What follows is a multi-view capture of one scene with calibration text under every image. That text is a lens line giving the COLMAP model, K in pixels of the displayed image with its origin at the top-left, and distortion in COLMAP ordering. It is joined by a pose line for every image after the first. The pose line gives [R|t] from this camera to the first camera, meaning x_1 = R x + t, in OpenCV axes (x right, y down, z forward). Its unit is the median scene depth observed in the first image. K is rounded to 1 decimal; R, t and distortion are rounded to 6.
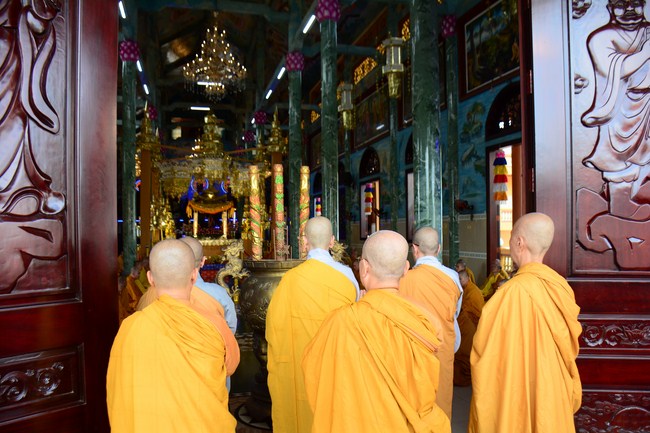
lens RADIAL K [[522.3, 0, 325.0], [0, 522.3, 216.5], [0, 0, 1]] dist [-0.087177, 0.005010]
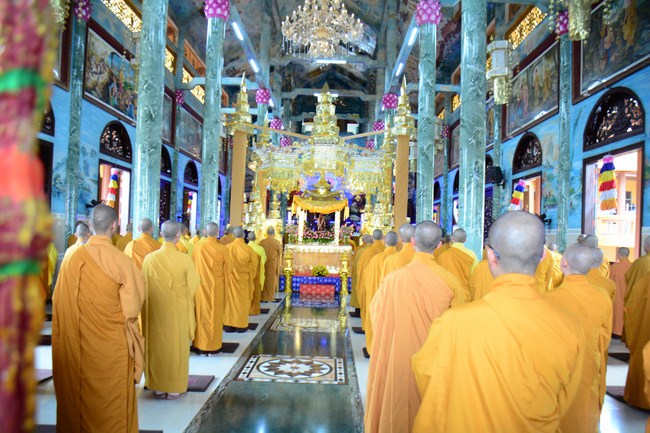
lens RADIAL K [[522.3, 0, 325.0], [0, 522.3, 216.5], [0, 0, 1]] dist [-0.087177, 0.005010]
pose [[0.963388, 0.032834, -0.266094, 0.004242], [-0.034425, 0.999406, -0.001316, 0.000625], [0.265893, 0.010428, 0.963946, 0.216359]]
